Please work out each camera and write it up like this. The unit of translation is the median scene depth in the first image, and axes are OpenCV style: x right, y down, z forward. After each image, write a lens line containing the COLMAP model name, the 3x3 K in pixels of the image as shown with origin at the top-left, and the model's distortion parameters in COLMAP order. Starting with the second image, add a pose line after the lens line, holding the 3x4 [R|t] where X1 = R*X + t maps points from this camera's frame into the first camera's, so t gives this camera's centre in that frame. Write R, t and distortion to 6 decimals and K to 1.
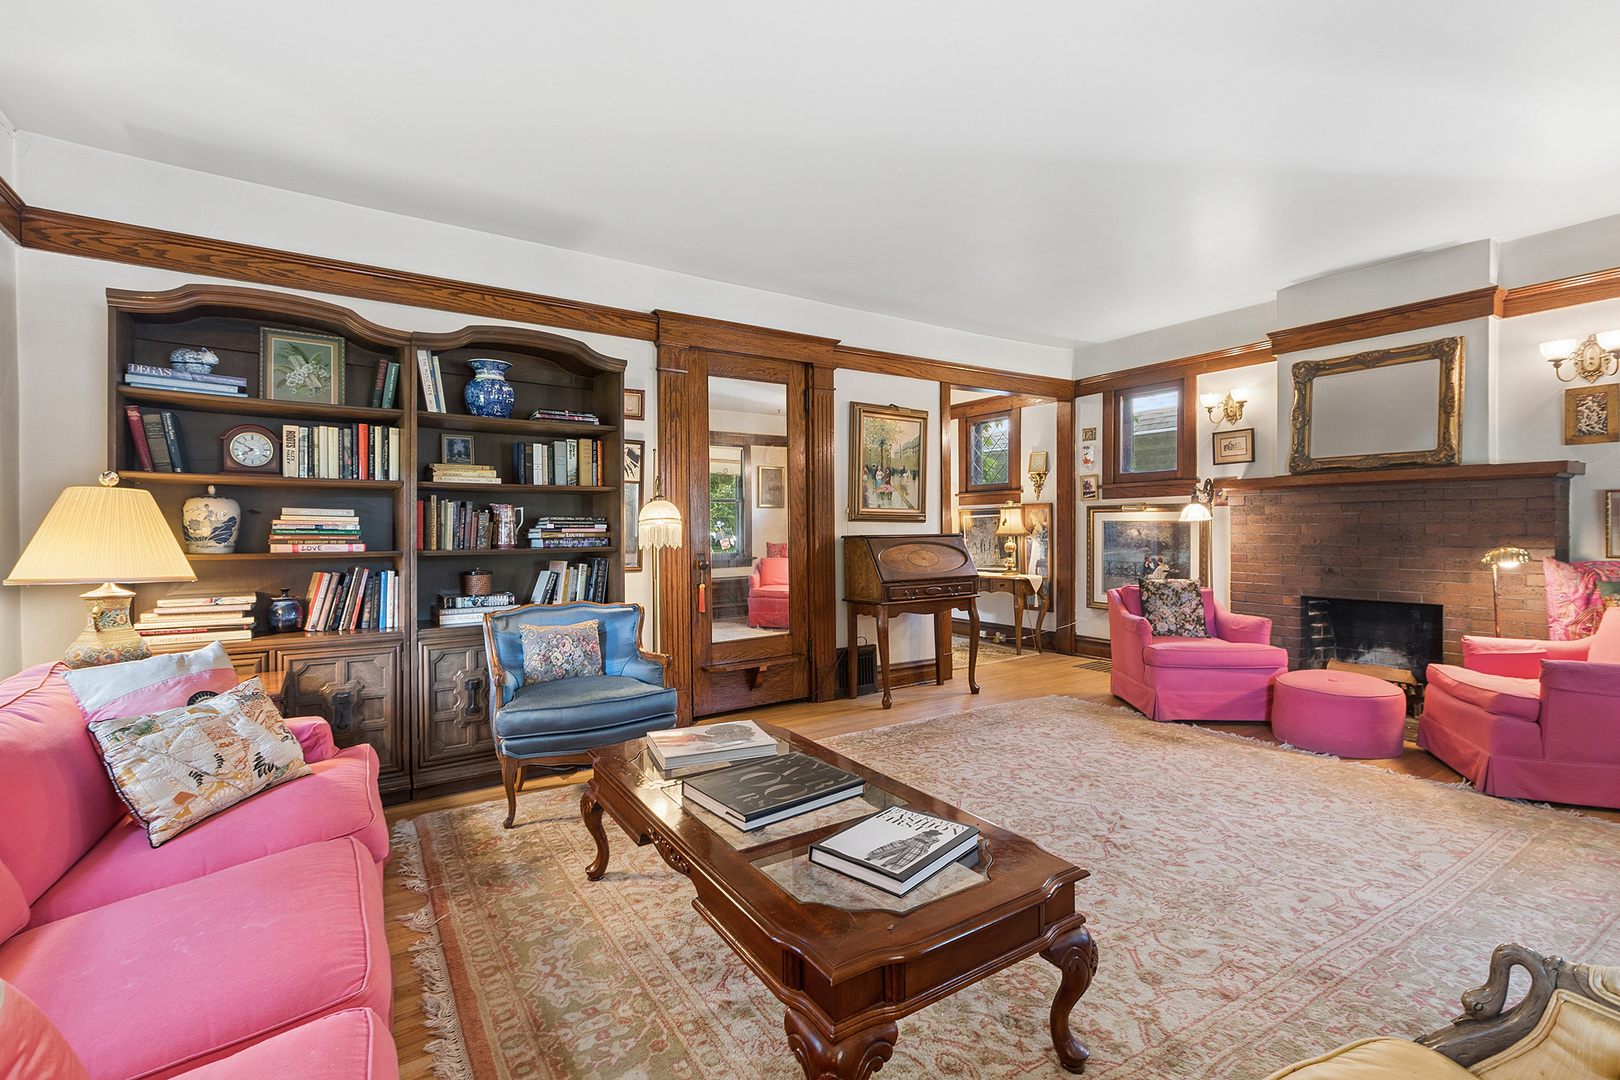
lens RADIAL K [[731.1, 0, 811.2], [0, 731.1, 535.7], [0, 0, 1]] dist [0.002098, 0.000420]
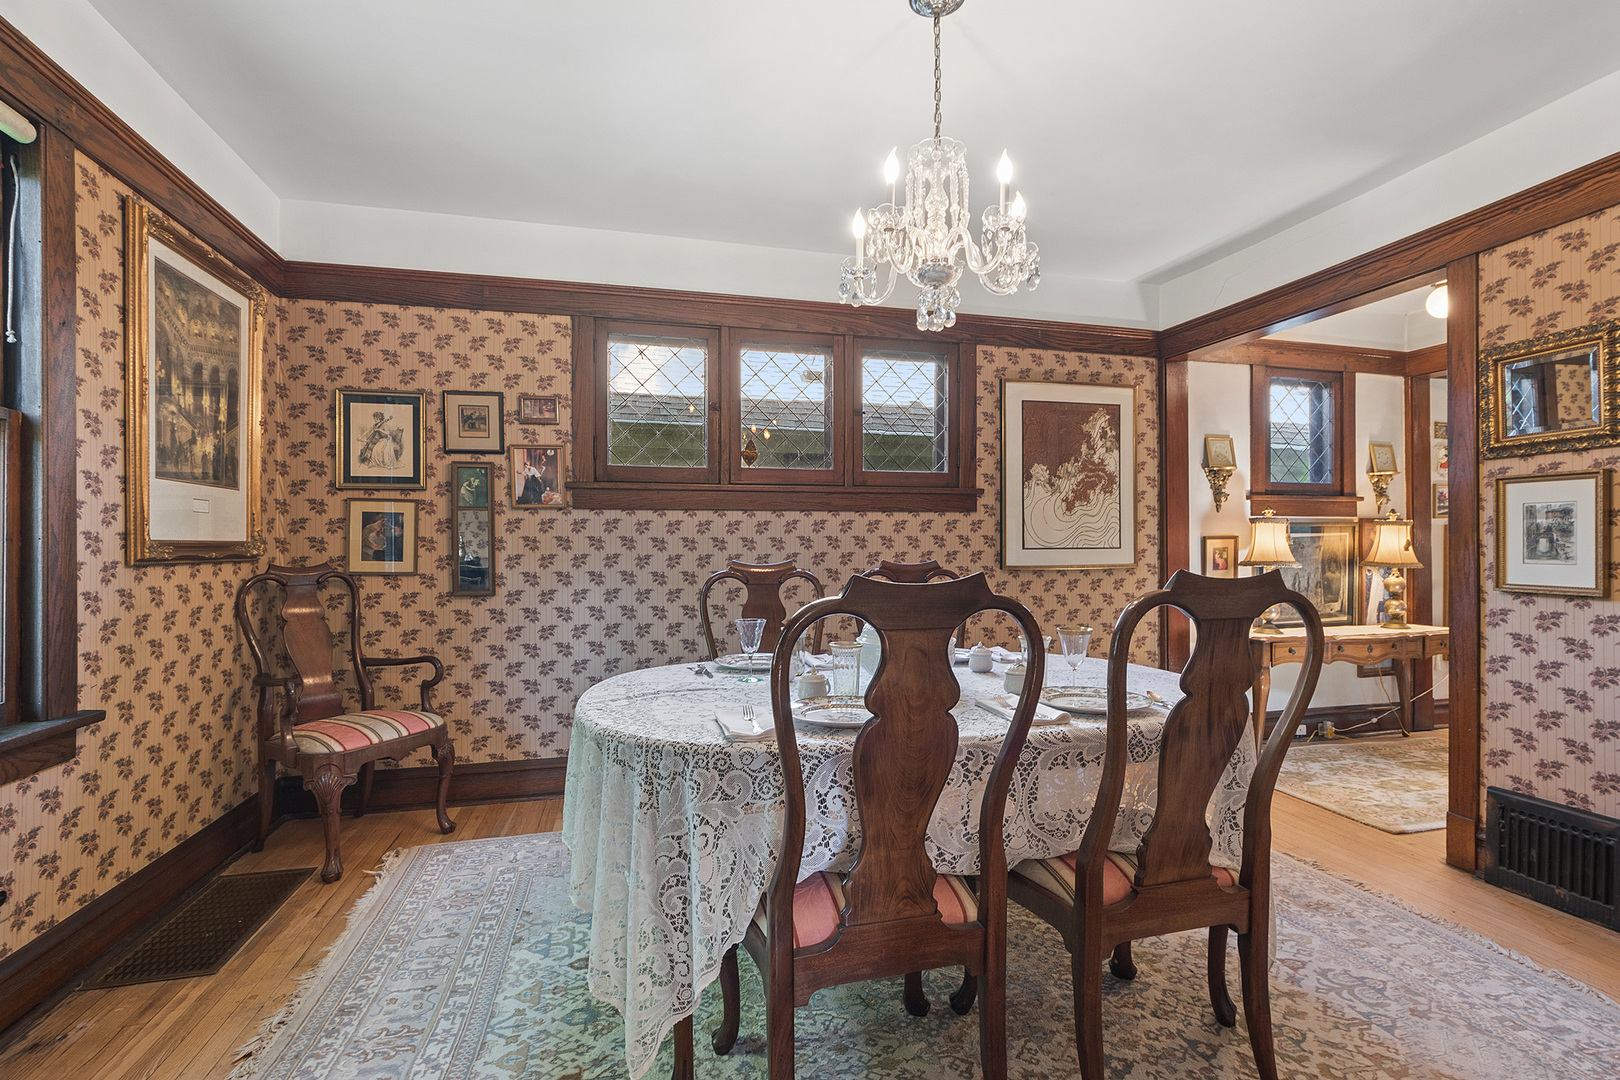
lens RADIAL K [[731.1, 0, 809.5], [0, 731.1, 553.5], [0, 0, 1]] dist [0.002098, 0.000420]
pose [[0.322639, -0.012671, 0.946437, -0.530147], [0.013138, 0.999874, 0.008908, -0.025185], [-0.946431, 0.009560, 0.322765, 1.311926]]
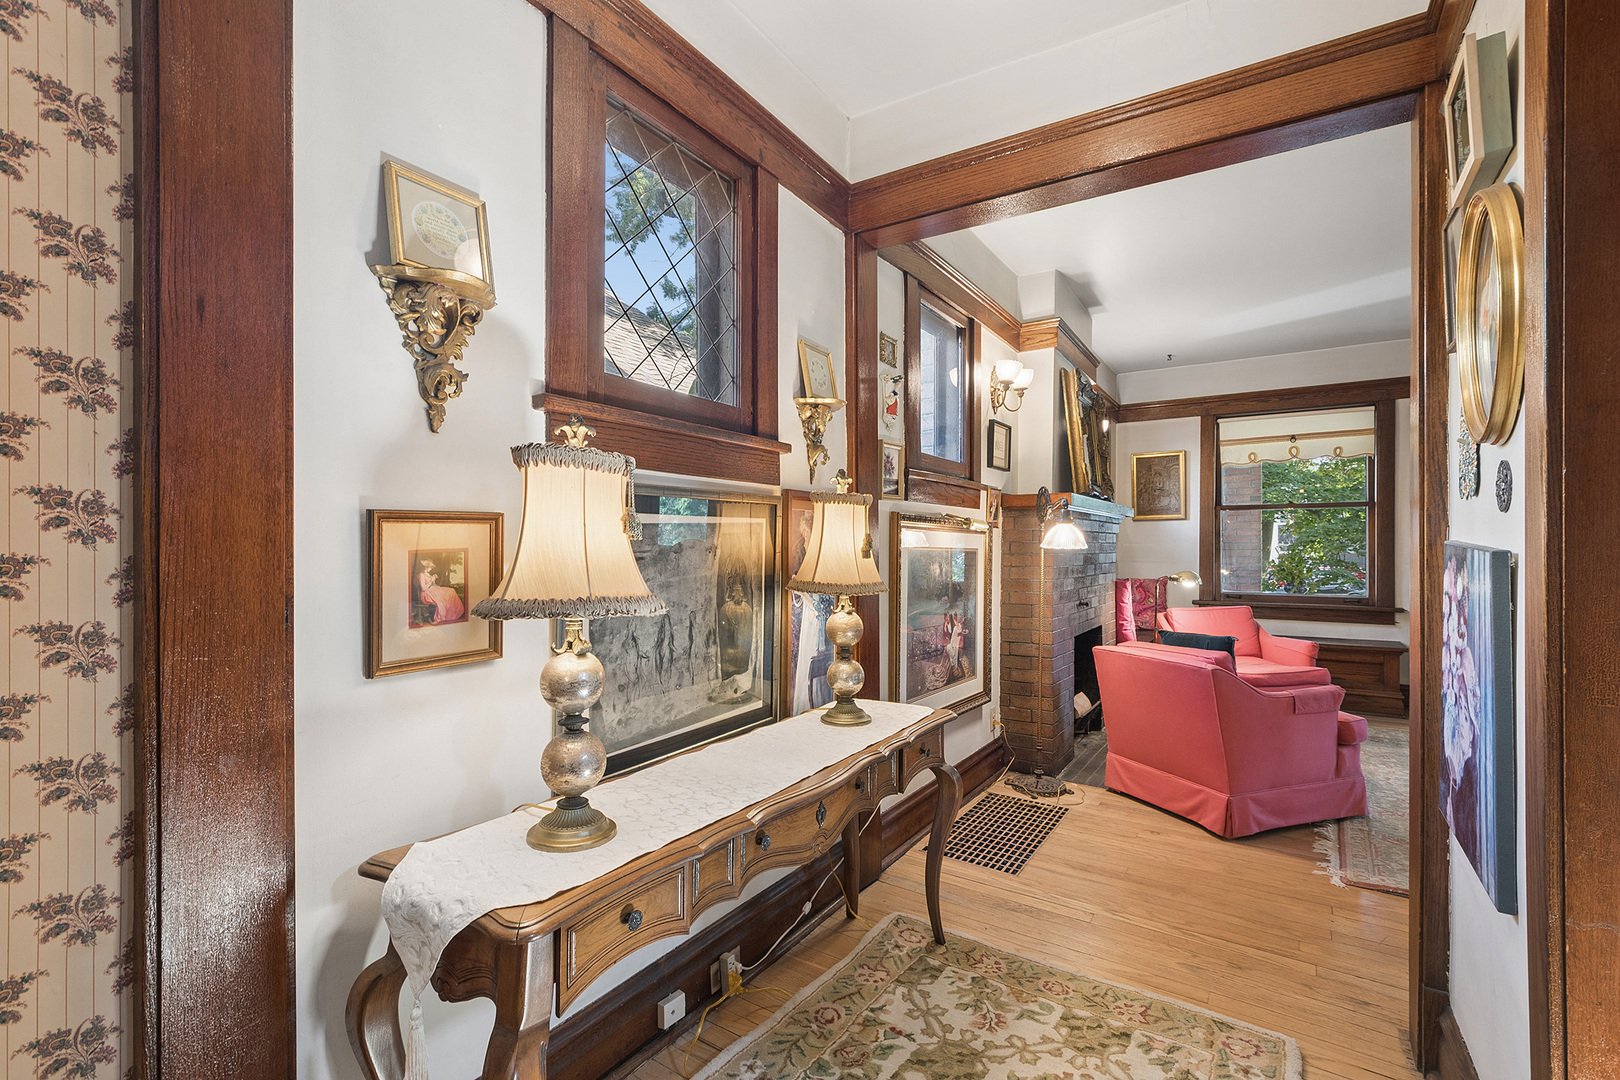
lens RADIAL K [[731.1, 0, 806.9], [0, 731.1, 544.3], [0, 0, 1]] dist [0.002098, 0.000420]
pose [[-0.396368, -0.003284, 0.918086, -0.004970], [0.001588, 0.999990, 0.004263, -0.022312], [-0.918090, 0.003148, -0.396359, 1.161005]]
